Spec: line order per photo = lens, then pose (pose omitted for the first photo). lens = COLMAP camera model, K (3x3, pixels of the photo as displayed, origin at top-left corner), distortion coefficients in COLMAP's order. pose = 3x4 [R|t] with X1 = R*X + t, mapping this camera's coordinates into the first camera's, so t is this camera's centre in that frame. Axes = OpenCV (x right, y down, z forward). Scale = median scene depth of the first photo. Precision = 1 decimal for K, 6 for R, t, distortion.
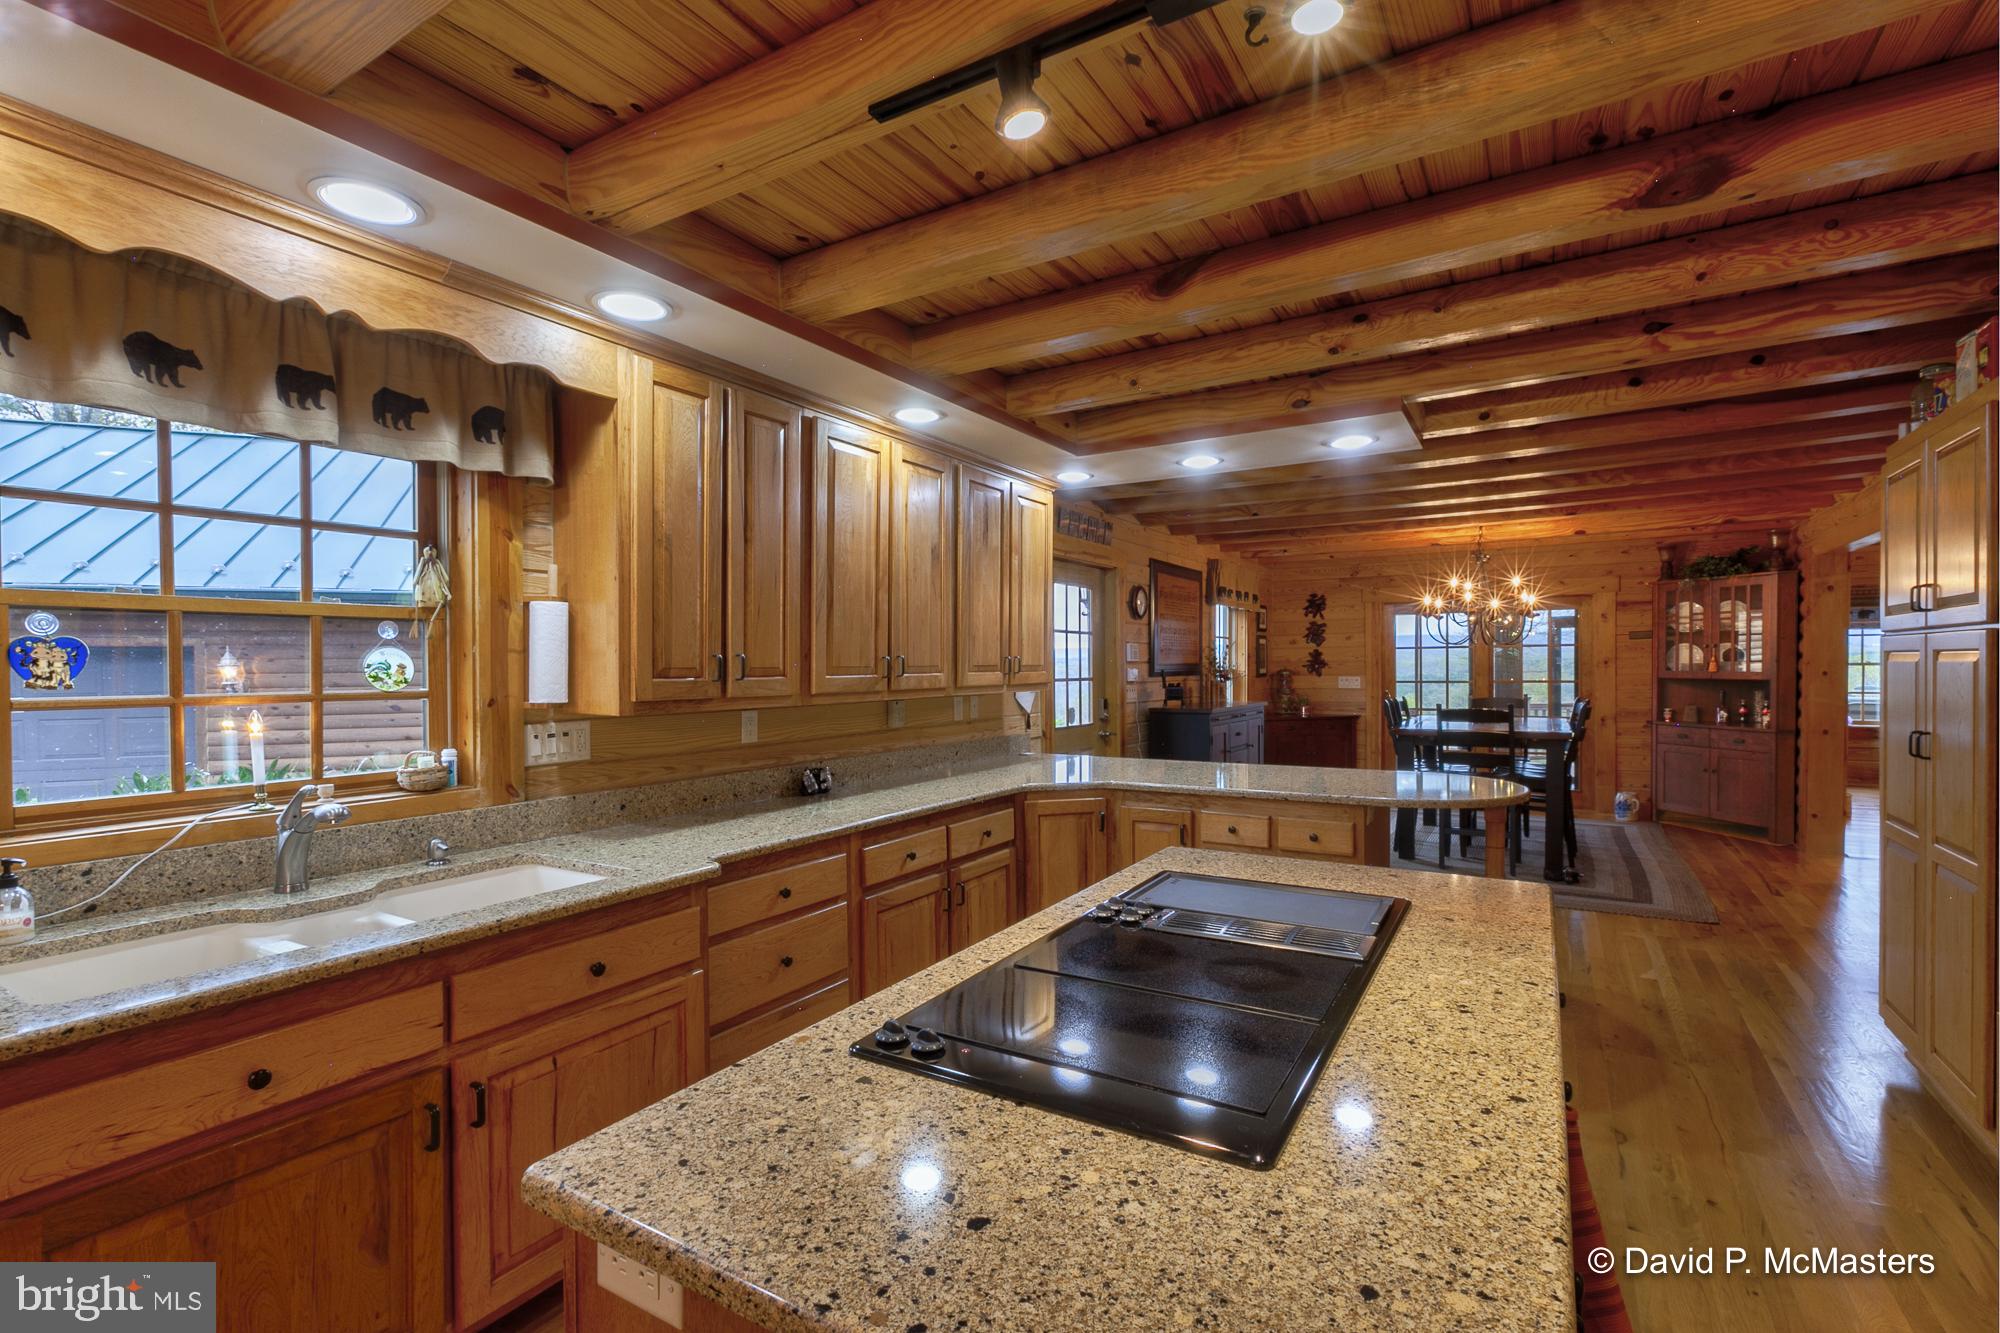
lens RADIAL K [[911.0, 0, 1014.5], [0, 911.0, 681.5], [0, 0, 1]] dist [0.003427, -0.003408]
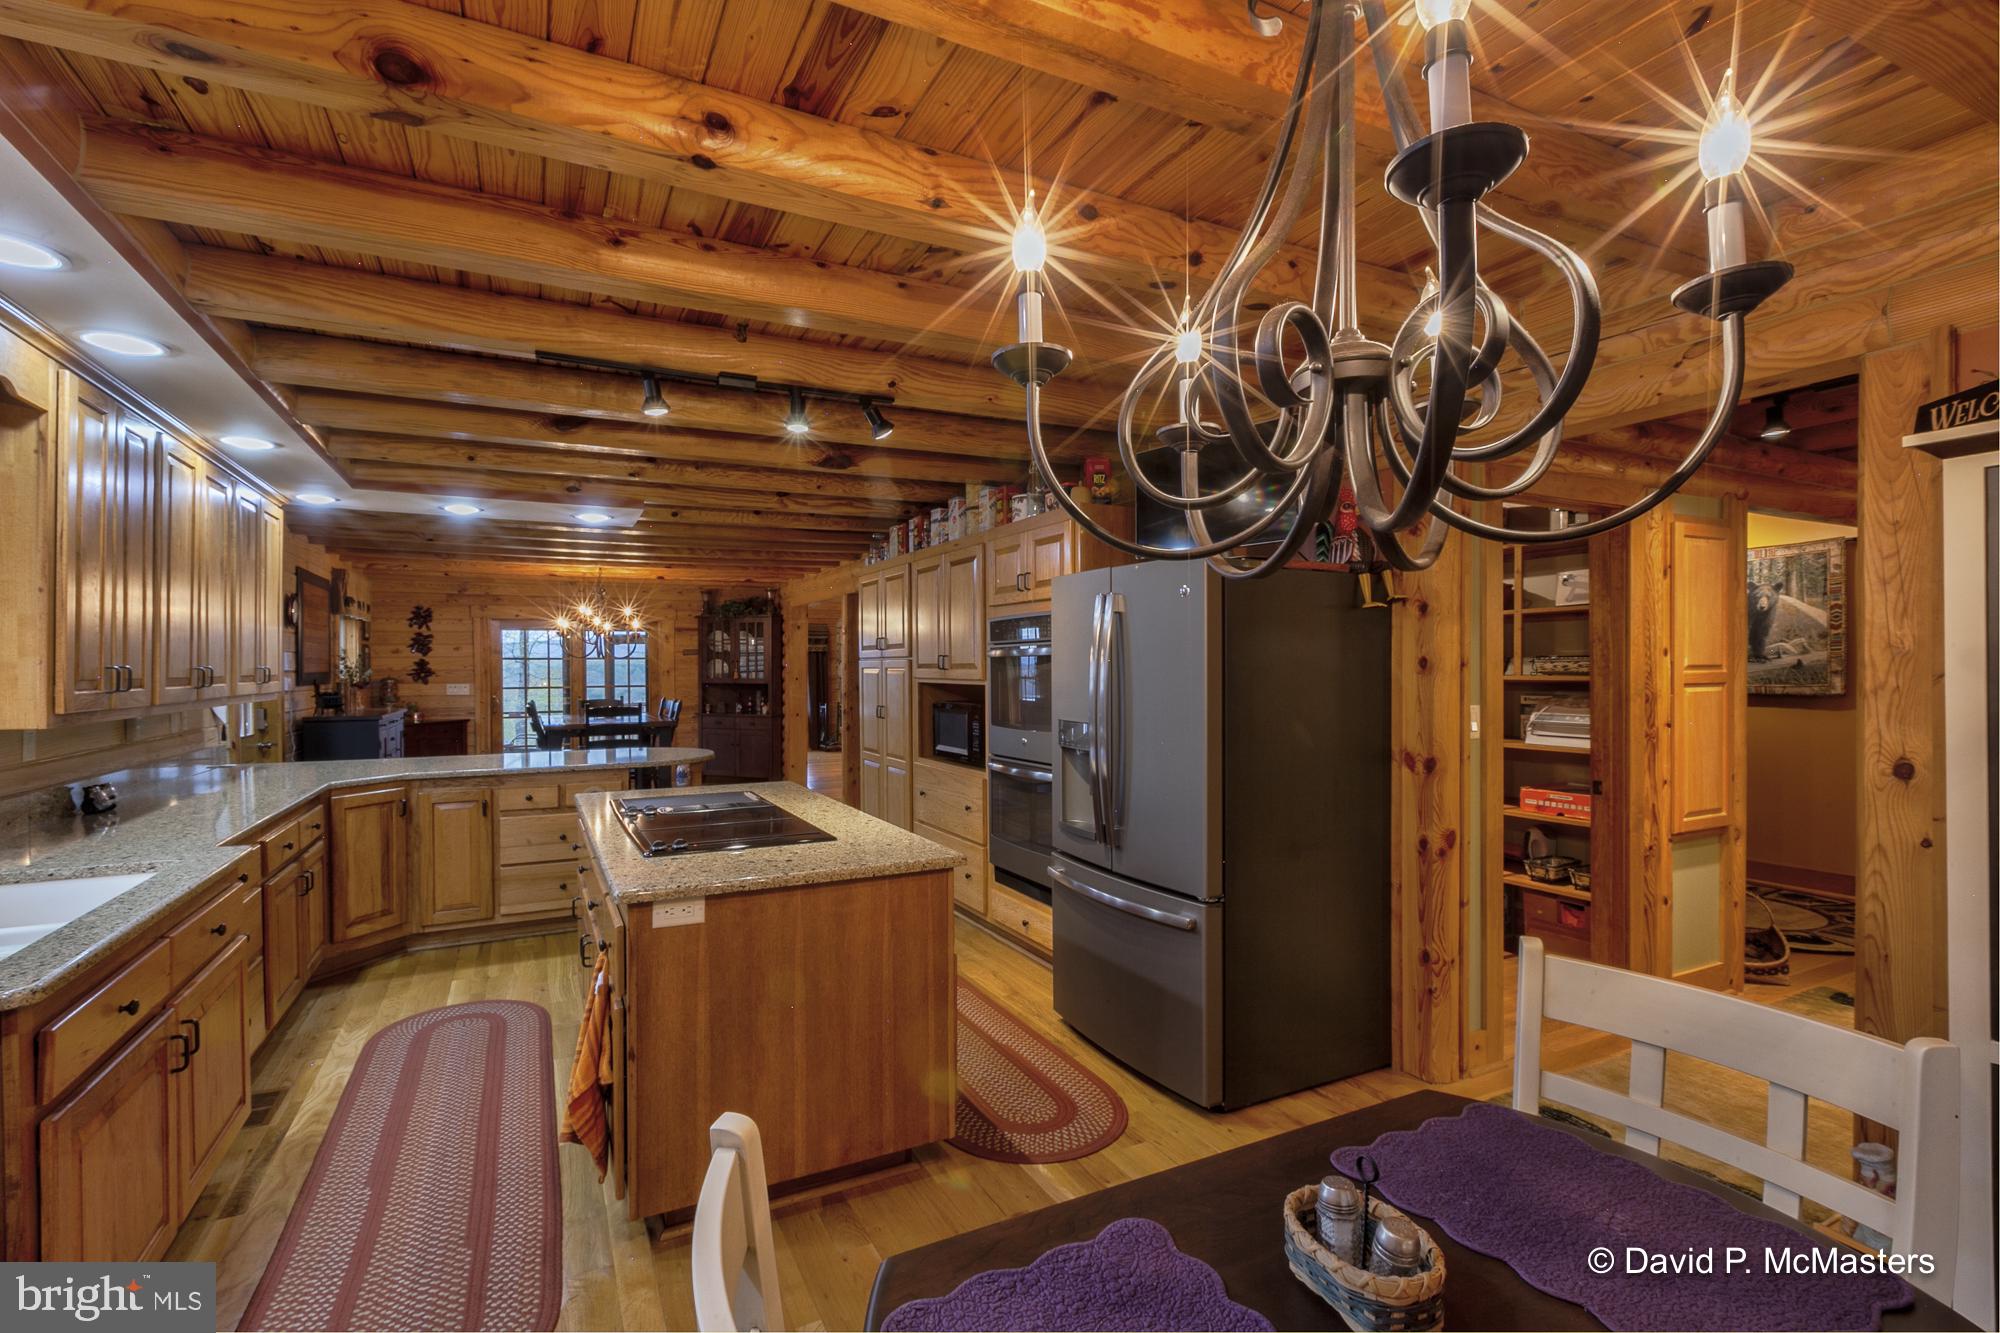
lens RADIAL K [[911.0, 0, 994.9], [0, 911.0, 676.1], [0, 0, 1]] dist [0.003427, -0.003408]
pose [[0.528891, -0.002809, 0.848685, -0.267261], [0.014970, 0.999870, -0.006019, 0.001022], [-0.848557, 0.015888, 0.528865, -0.146477]]
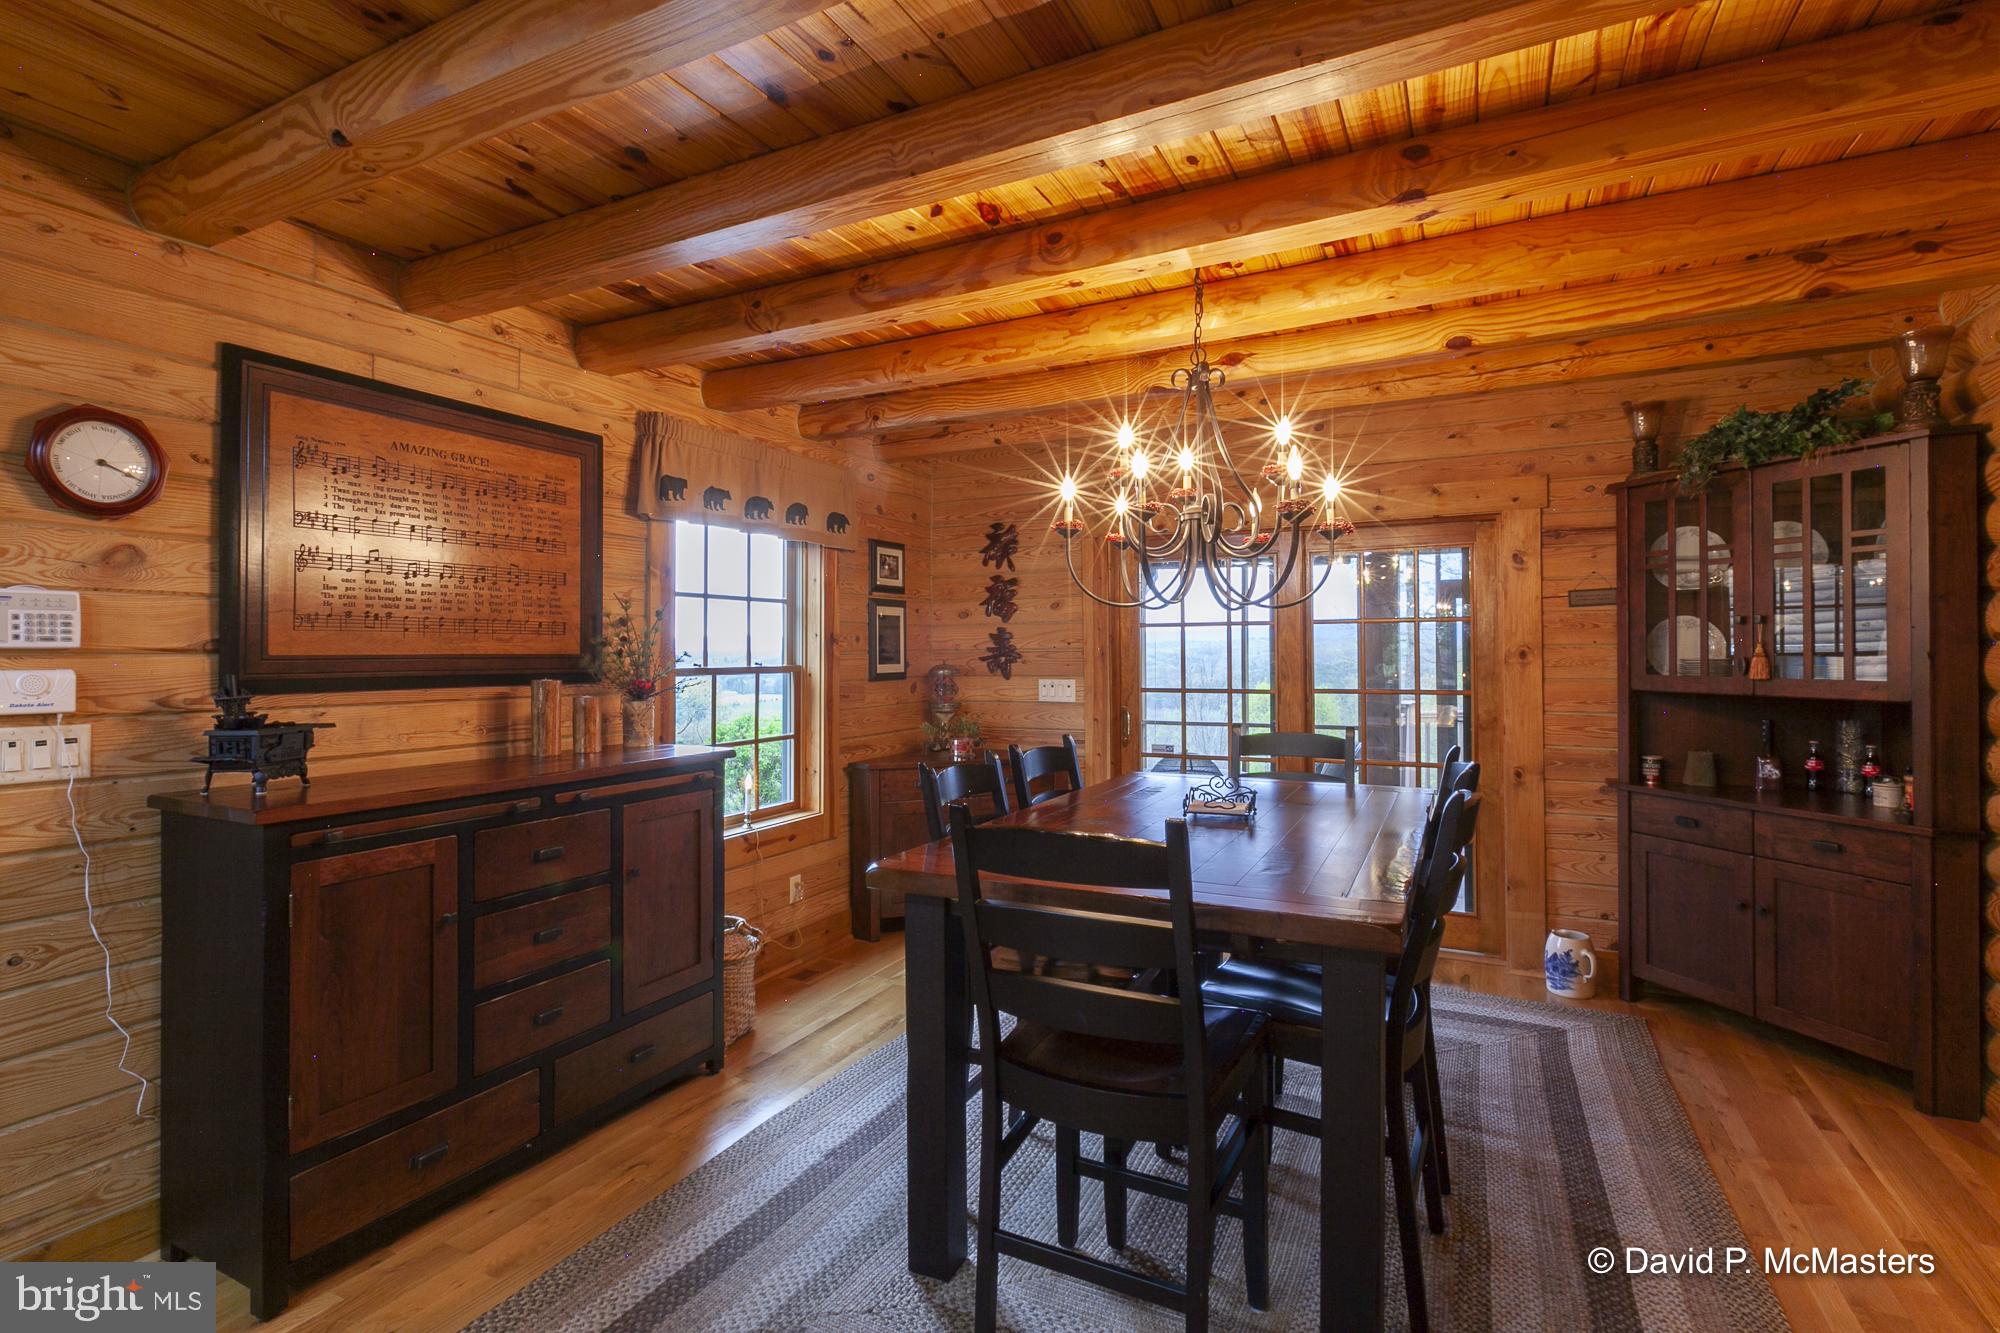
lens RADIAL K [[1012.7, 0, 971.2], [0, 1012.7, 641.5], [0, 0, 1]] dist [-0.012952, 0.001737]
pose [[0.997079, 0.005266, 0.076200, 0.339111], [-0.003082, 0.999582, -0.028750, -0.012948], [-0.076319, 0.028431, 0.996678, 0.524794]]
